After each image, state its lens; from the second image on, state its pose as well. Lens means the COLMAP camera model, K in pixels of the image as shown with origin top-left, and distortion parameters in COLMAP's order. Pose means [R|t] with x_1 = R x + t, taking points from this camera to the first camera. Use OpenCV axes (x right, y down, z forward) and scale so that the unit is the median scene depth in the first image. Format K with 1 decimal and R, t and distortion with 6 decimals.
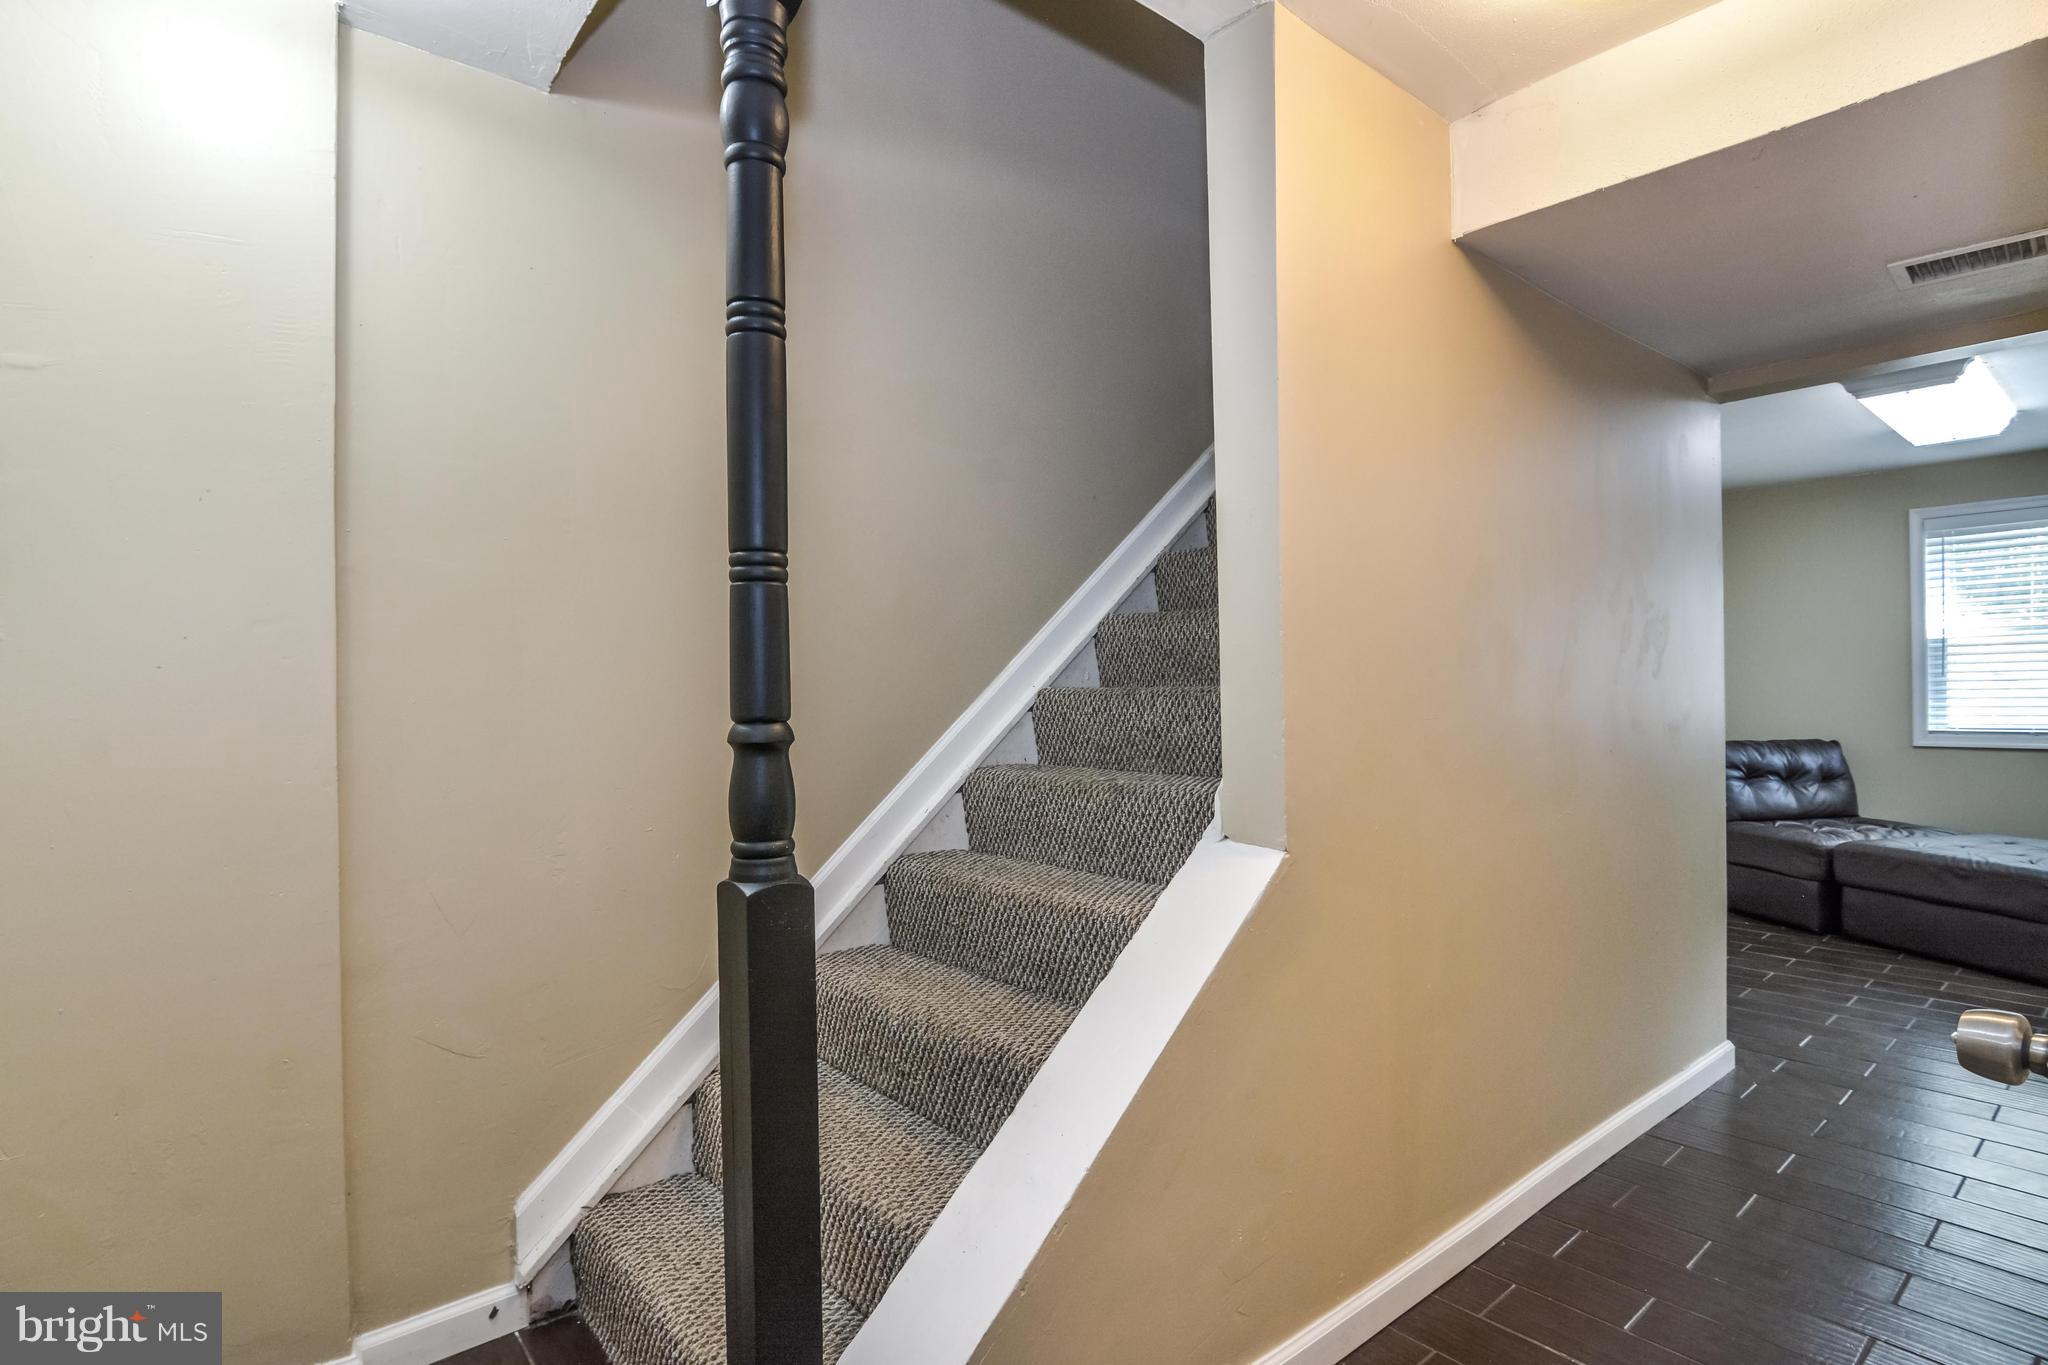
lens RADIAL K [[1019.4, 0, 1024.0], [0, 1019.4, 682.5], [0, 0, 1]] dist [-0.026183, 0.000900]
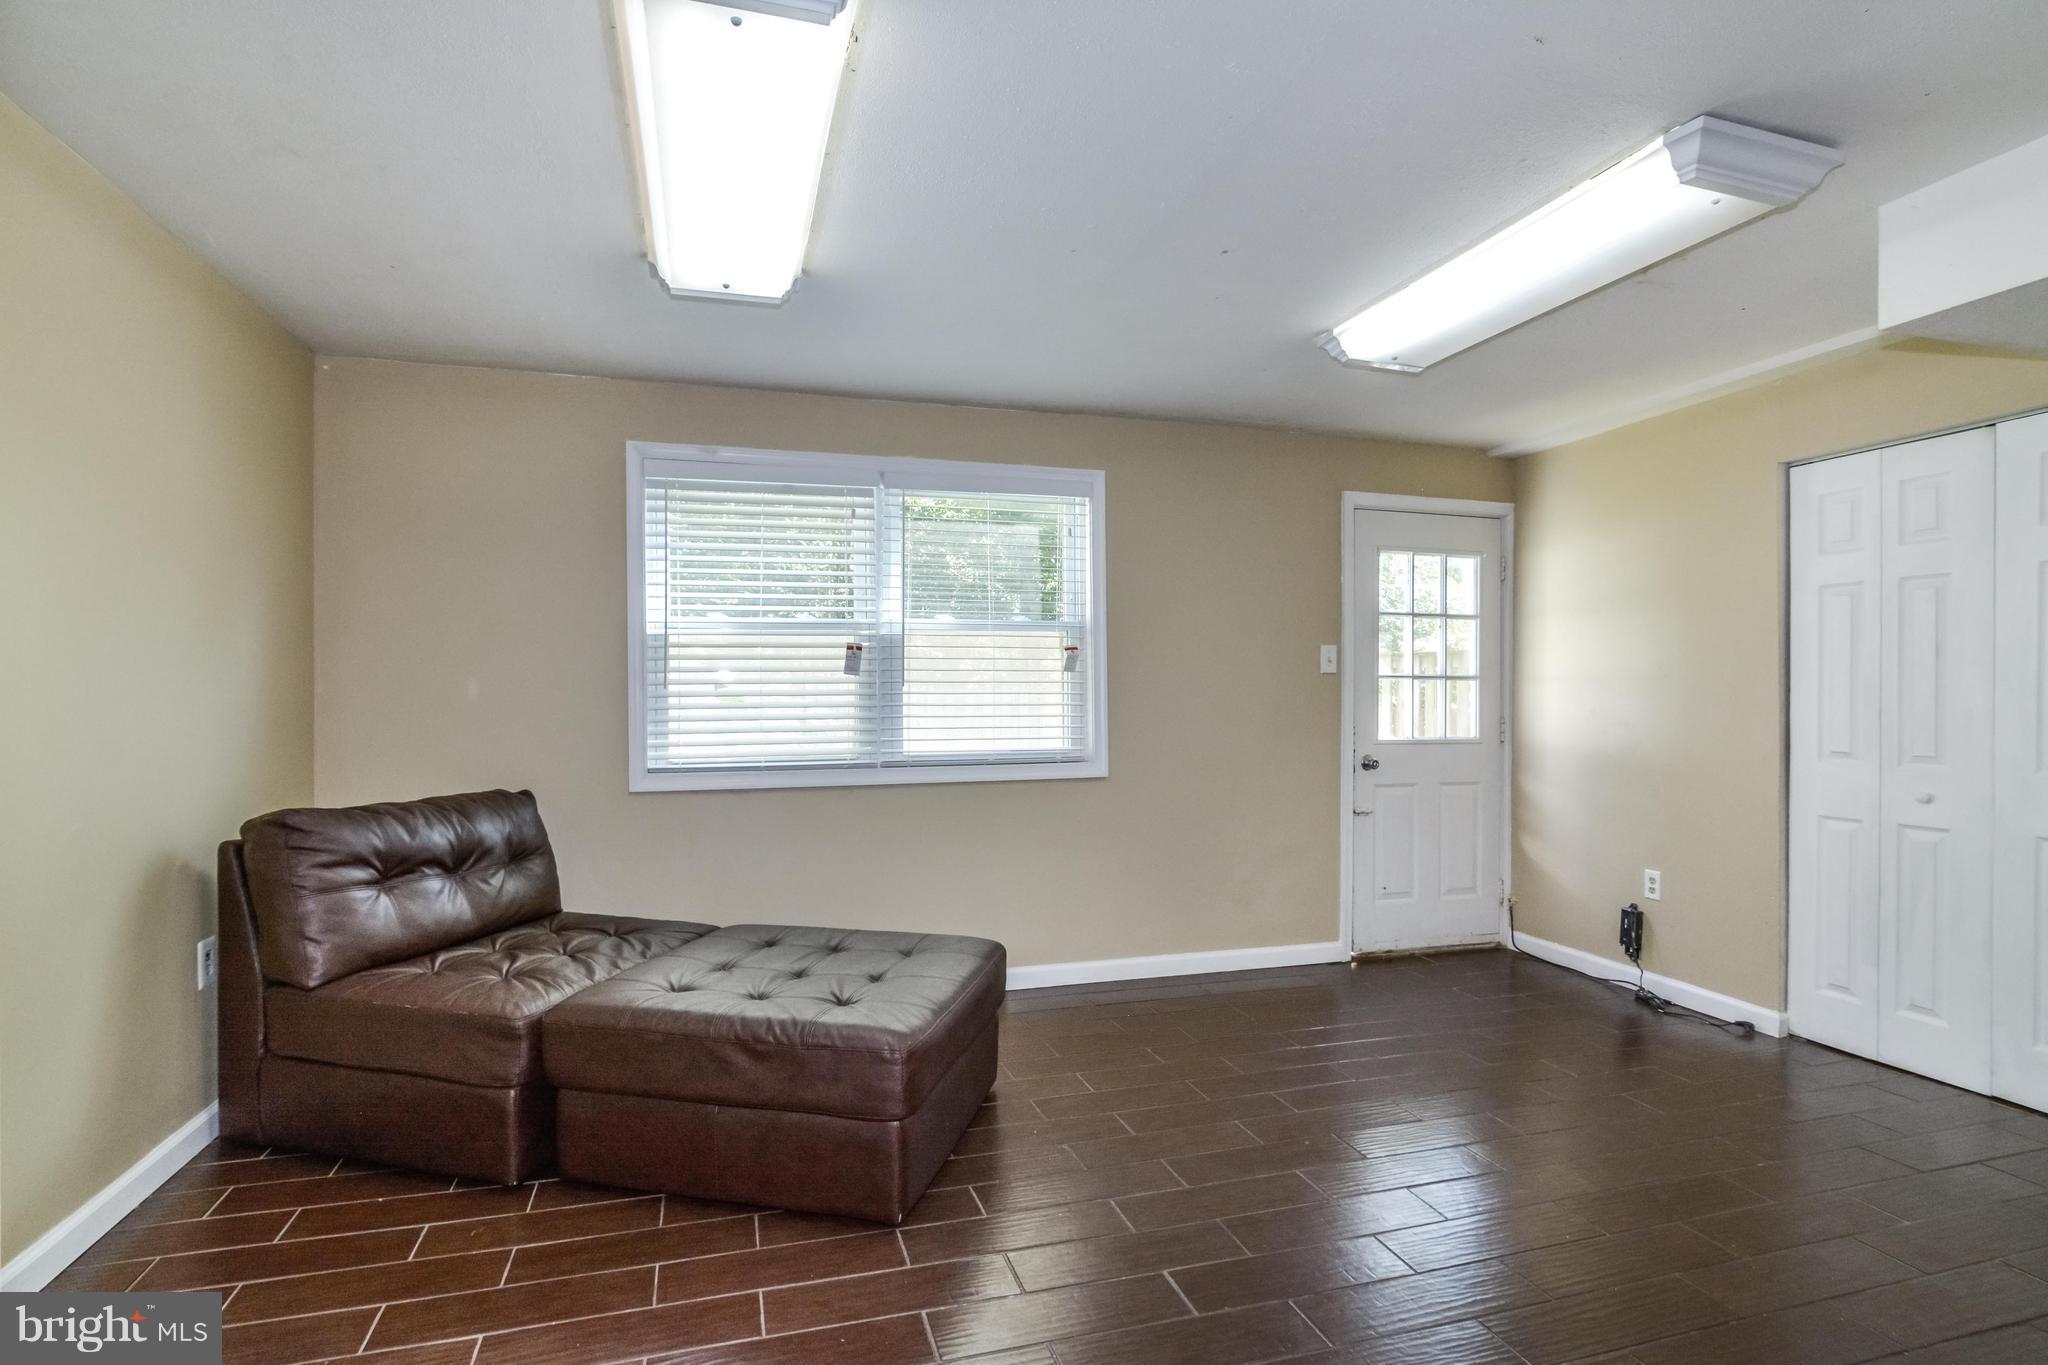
lens RADIAL K [[1011.2, 0, 996.1], [0, 1011.2, 700.1], [0, 0, 1]] dist [-0.024825, 0.005926]
pose [[0.410928, 0.009596, 0.911617, 0.378106], [-0.005781, 0.999952, -0.007920, 0.005698], [-0.911649, -0.002016, 0.410964, 0.501818]]
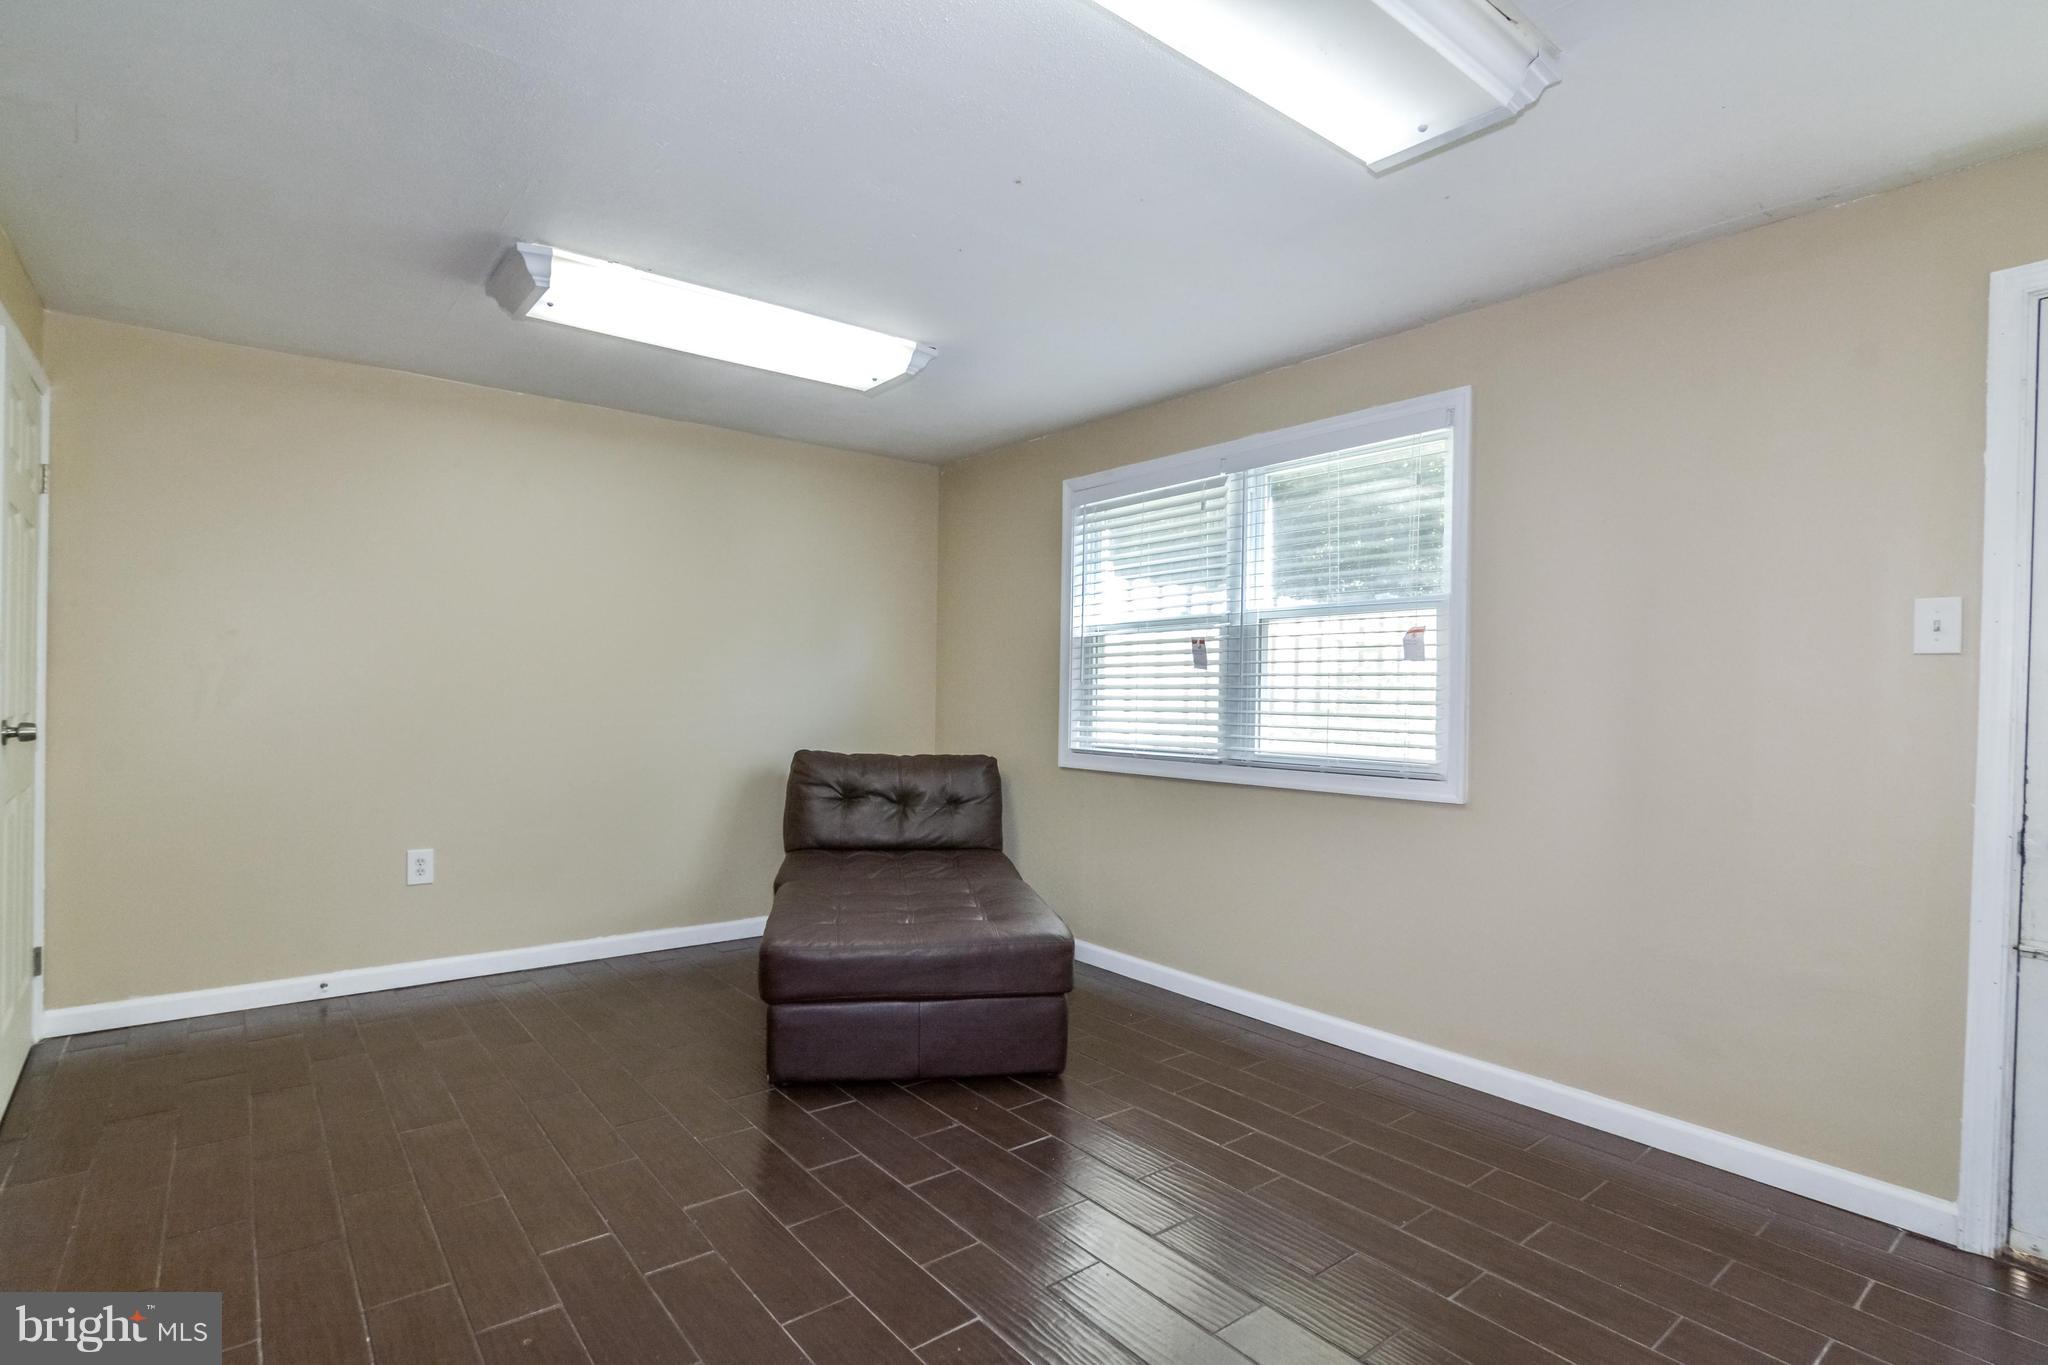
lens RADIAL K [[990.8, 0, 1006.1], [0, 990.8, 706.9], [0, 0, 1]] dist [-0.025942, 0.008892]
pose [[0.999311, 0.026005, -0.026486, 0.875304], [-0.025528, 0.999509, 0.018190, 0.000089], [0.026946, -0.017501, 0.999484, 0.183770]]
